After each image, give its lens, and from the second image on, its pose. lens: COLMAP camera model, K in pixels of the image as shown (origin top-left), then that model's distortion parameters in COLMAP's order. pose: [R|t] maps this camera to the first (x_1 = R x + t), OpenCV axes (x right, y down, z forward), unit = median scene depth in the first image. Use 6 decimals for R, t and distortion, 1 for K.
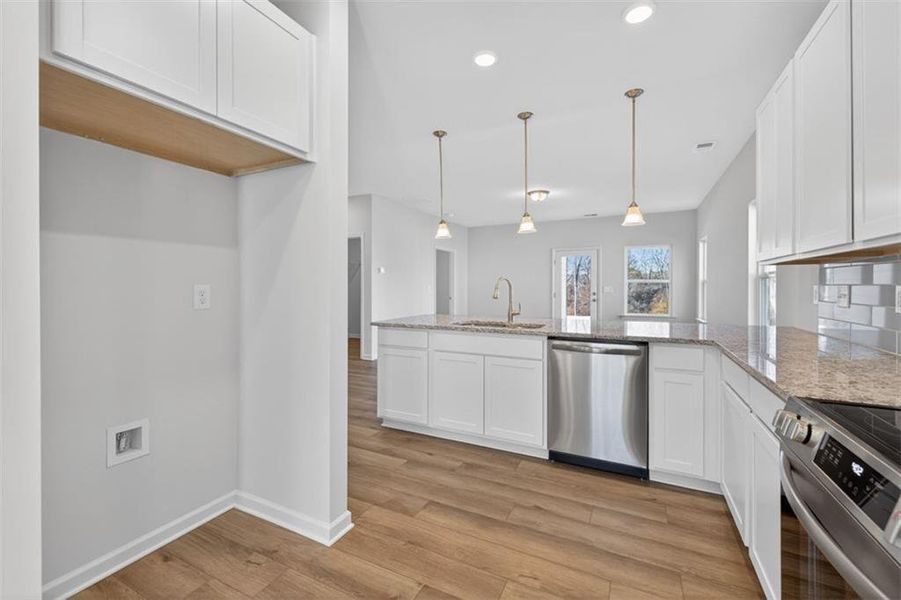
lens RADIAL K [[374.7, 0, 456.0], [0, 374.7, 288.3], [0, 0, 1]] dist [0.011492, -0.003405]
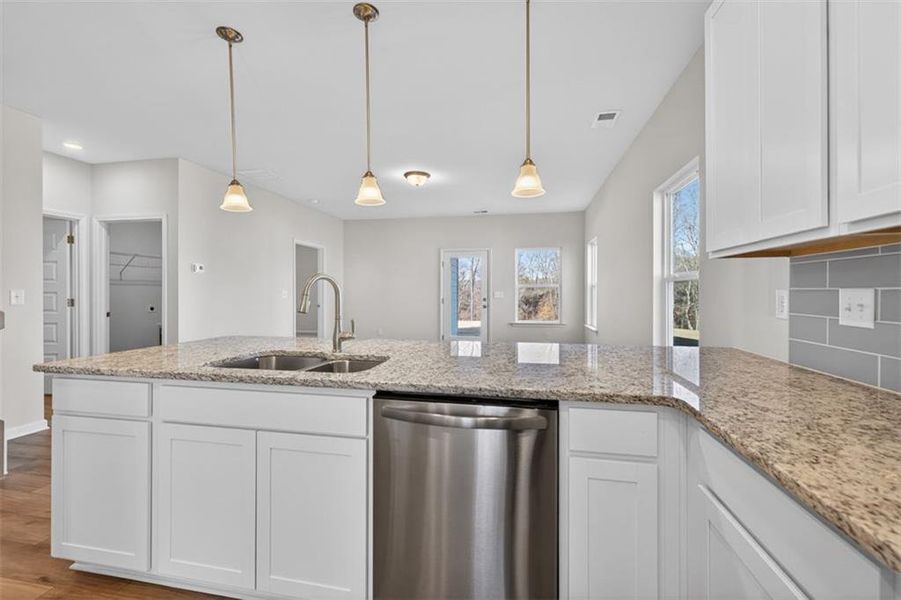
lens RADIAL K [[374.7, 0, 456.5], [0, 374.7, 290.3], [0, 0, 1]] dist [0.011492, -0.003405]
pose [[0.964731, 0.001144, 0.263235, 0.136429], [0.000900, 0.999970, -0.007646, -0.001467], [-0.263236, 0.007613, 0.964701, 0.306266]]
